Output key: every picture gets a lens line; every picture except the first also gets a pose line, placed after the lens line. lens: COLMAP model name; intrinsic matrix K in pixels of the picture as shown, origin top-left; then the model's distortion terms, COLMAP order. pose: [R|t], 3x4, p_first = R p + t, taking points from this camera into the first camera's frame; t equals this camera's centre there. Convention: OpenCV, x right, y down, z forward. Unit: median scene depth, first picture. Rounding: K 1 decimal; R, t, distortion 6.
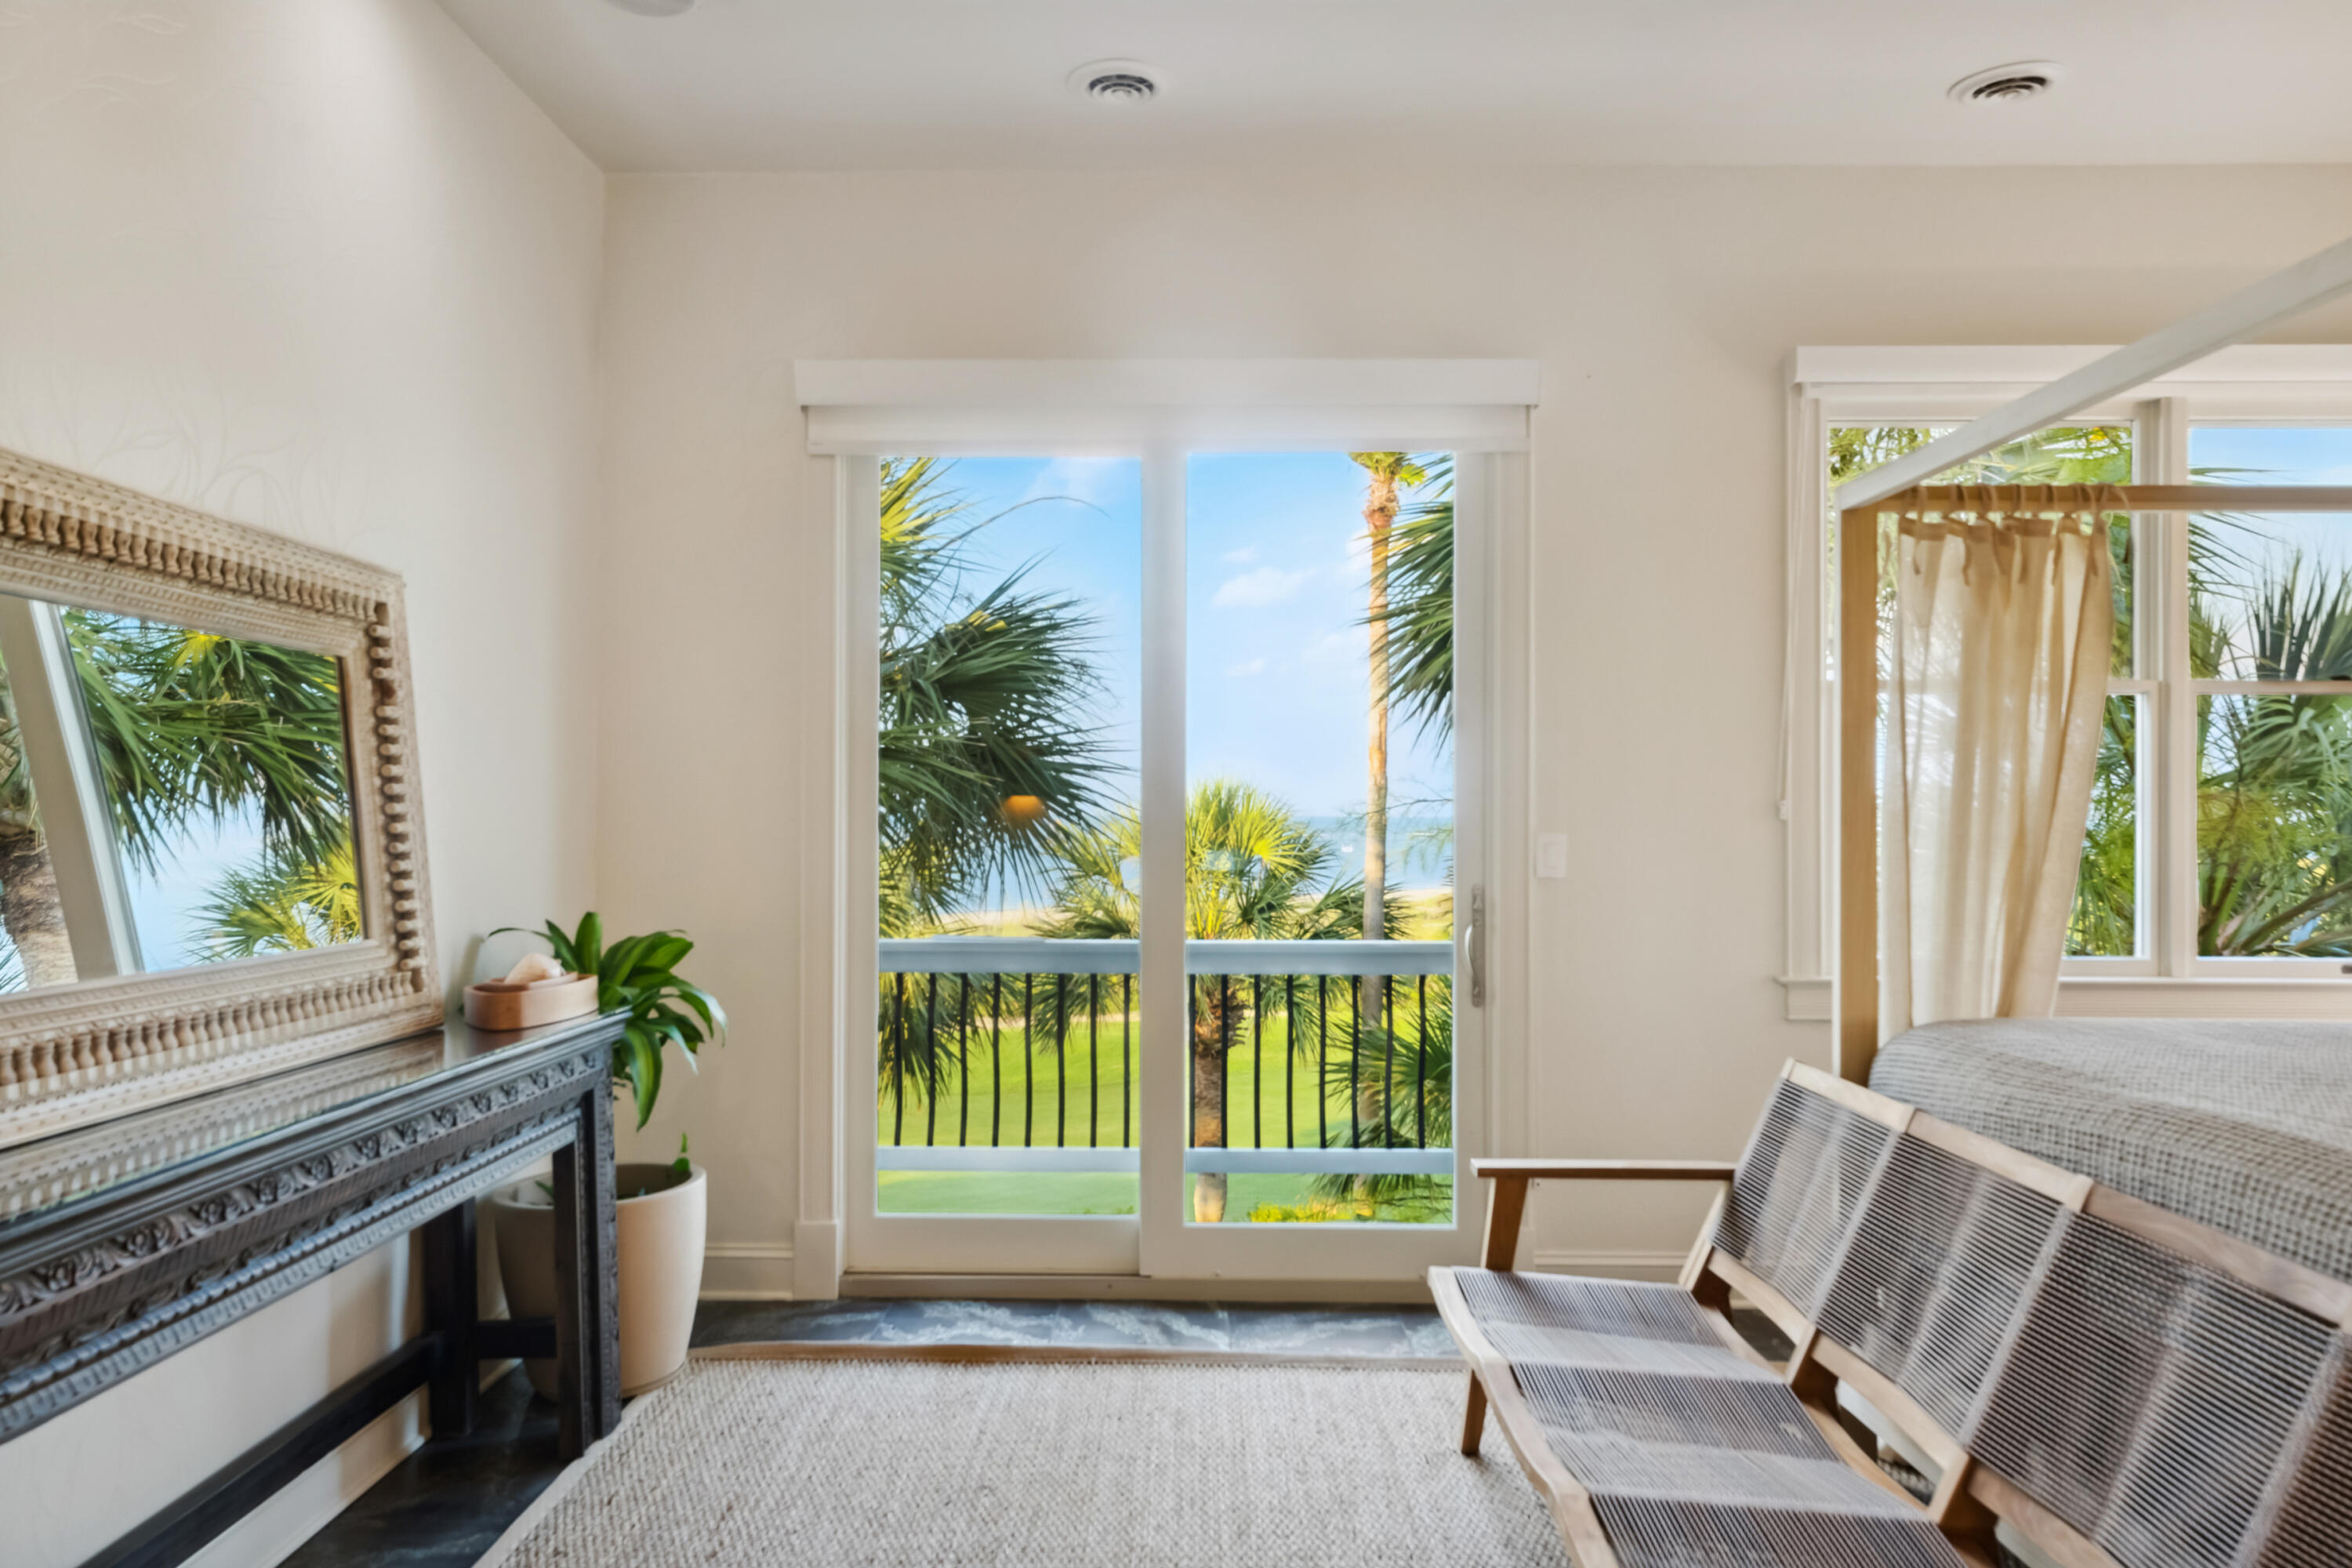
lens RADIAL K [[1579.3, 0, 1179.7], [0, 1579.3, 801.7], [0, 0, 1]] dist [-0.008124, -0.003805]
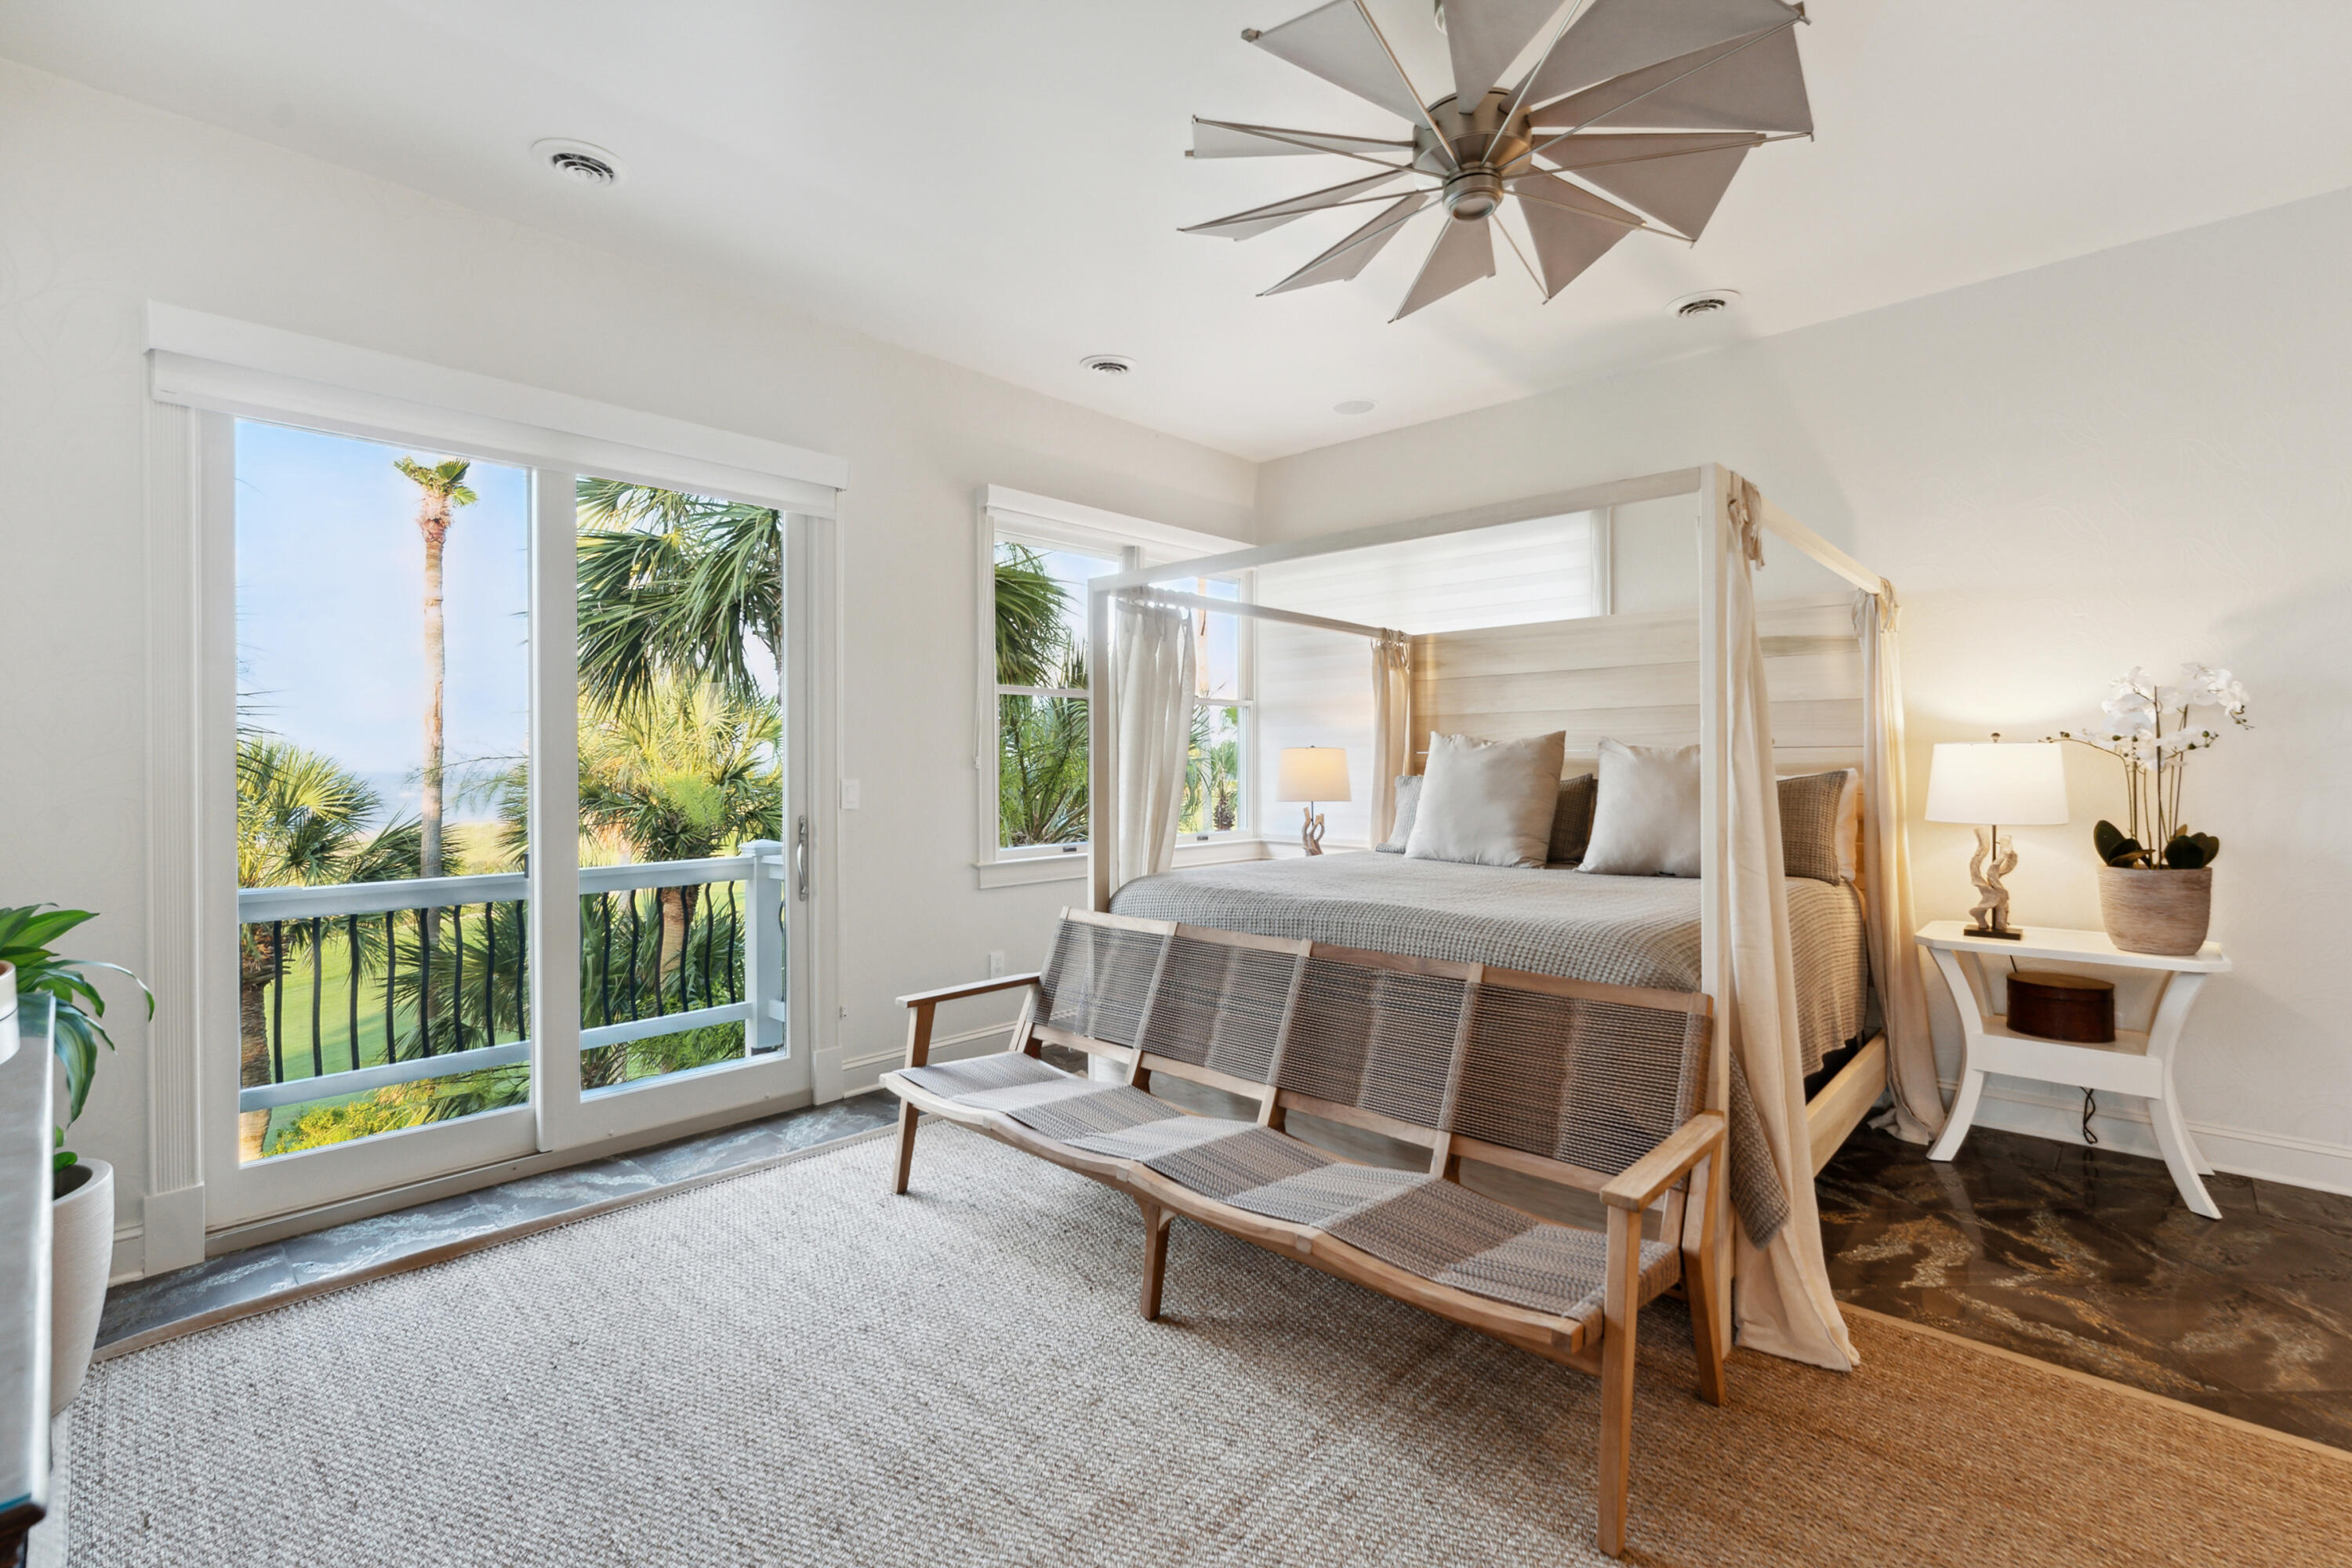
lens RADIAL K [[1045.6, 0, 1172.6], [0, 1045.6, 759.6], [0, 0, 1]] dist [-0.001792, -0.000699]
pose [[0.676440, -0.003631, 0.736489, -0.293178], [0.002285, 0.999993, 0.002831, -0.000145], [-0.736494, -0.000231, 0.676444, 0.110313]]
